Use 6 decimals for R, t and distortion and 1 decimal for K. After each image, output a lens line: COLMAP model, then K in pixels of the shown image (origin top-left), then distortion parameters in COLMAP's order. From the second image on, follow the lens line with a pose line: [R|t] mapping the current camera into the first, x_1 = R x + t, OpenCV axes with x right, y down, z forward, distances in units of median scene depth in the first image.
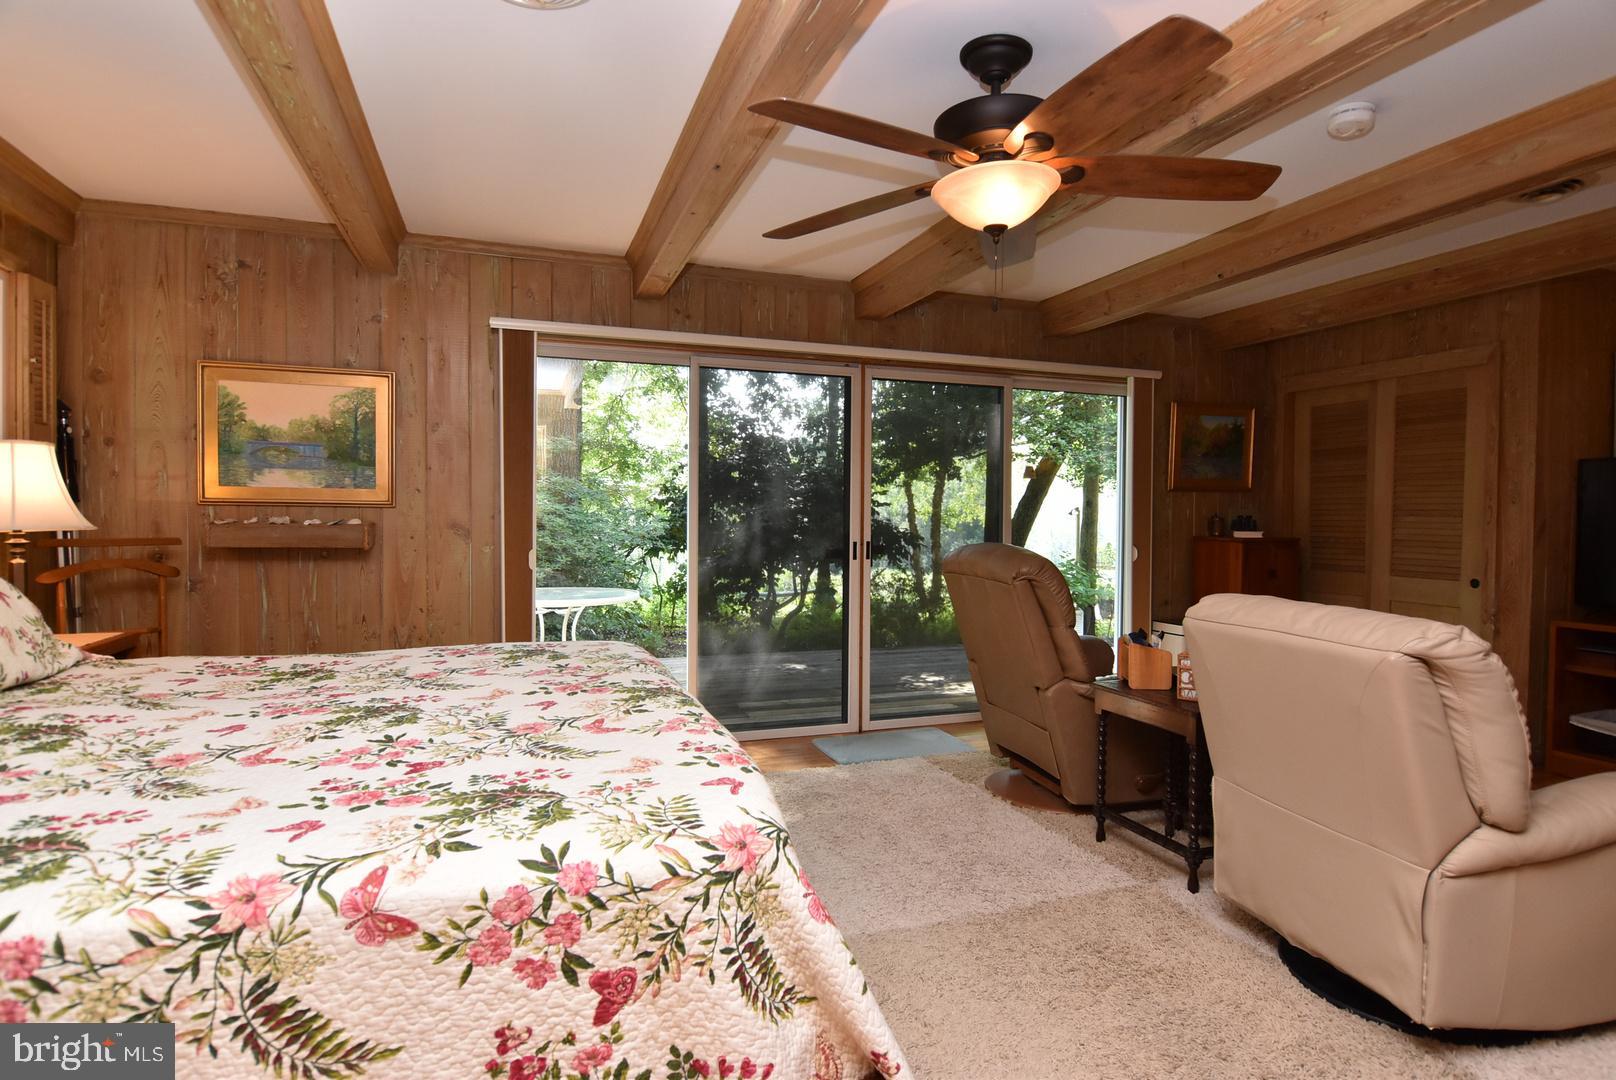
lens RADIAL K [[864.9, 0, 809.3], [0, 864.9, 538.2], [0, 0, 1]] dist [-0.001150, -0.013767]
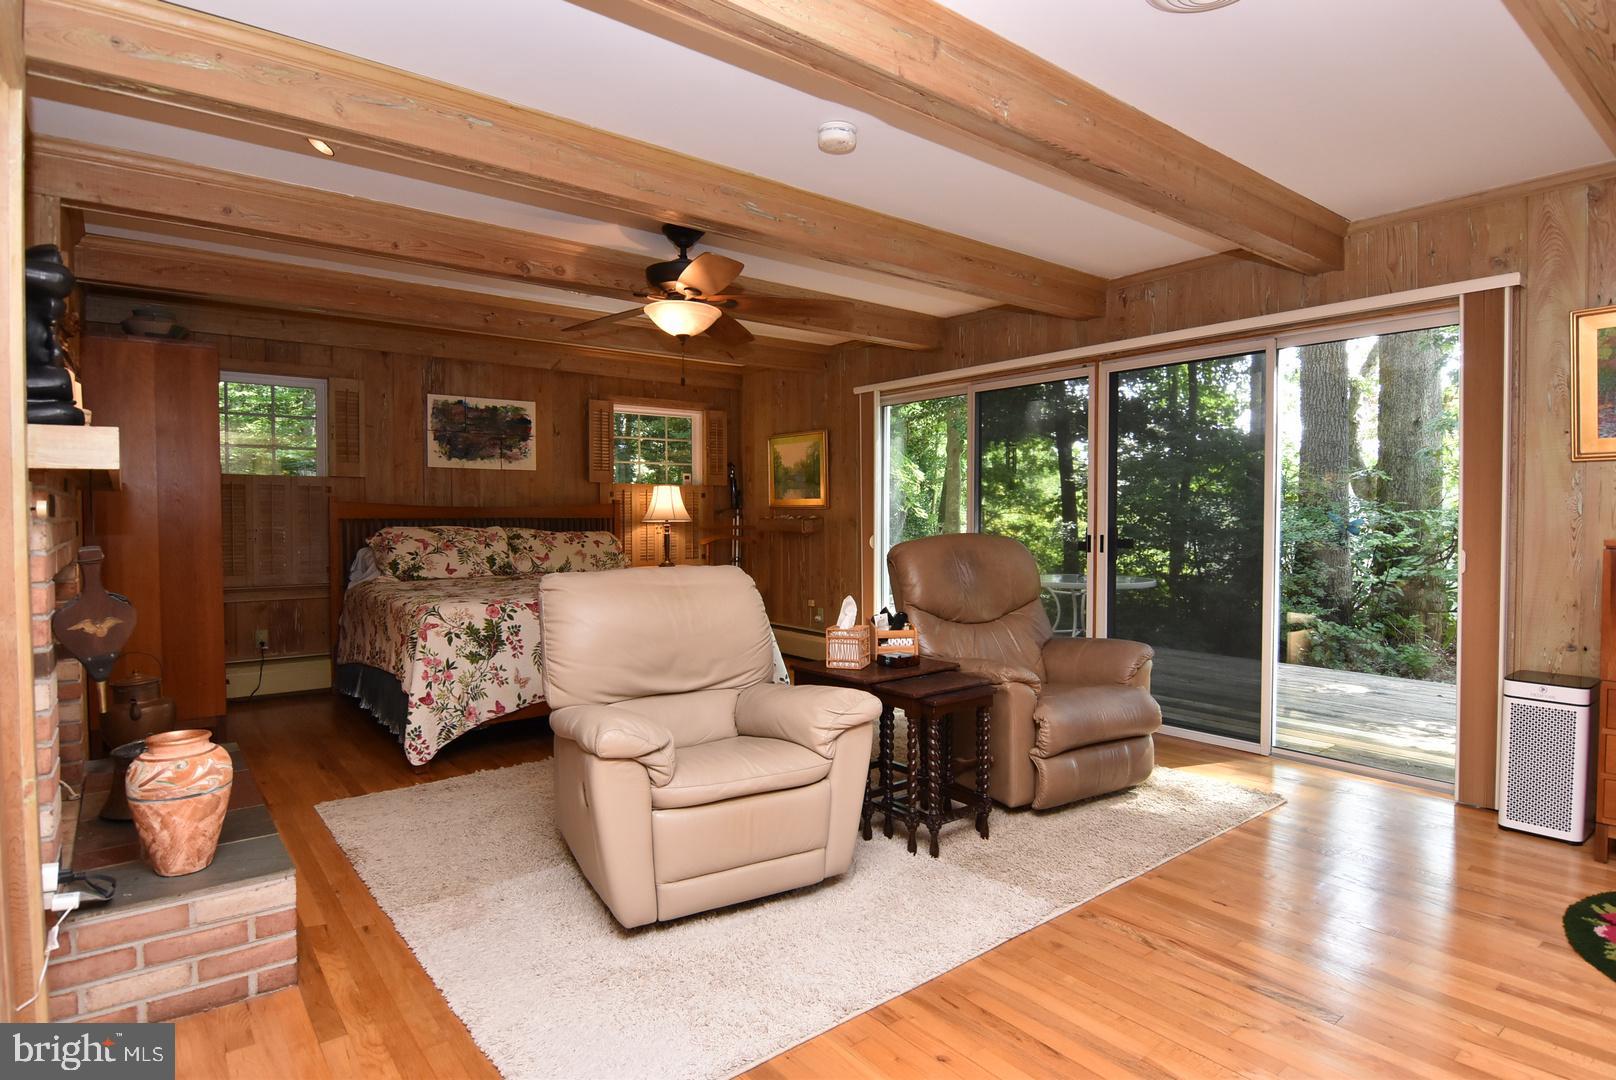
lens RADIAL K [[864.9, 0, 807.5], [0, 864.9, 537.8], [0, 0, 1]] dist [-0.001150, -0.013767]
pose [[0.325605, 0.015013, -0.945387, 1.139235], [-0.018078, 0.999790, 0.009651, 0.006069], [0.945333, 0.013948, 0.325808, 0.419920]]
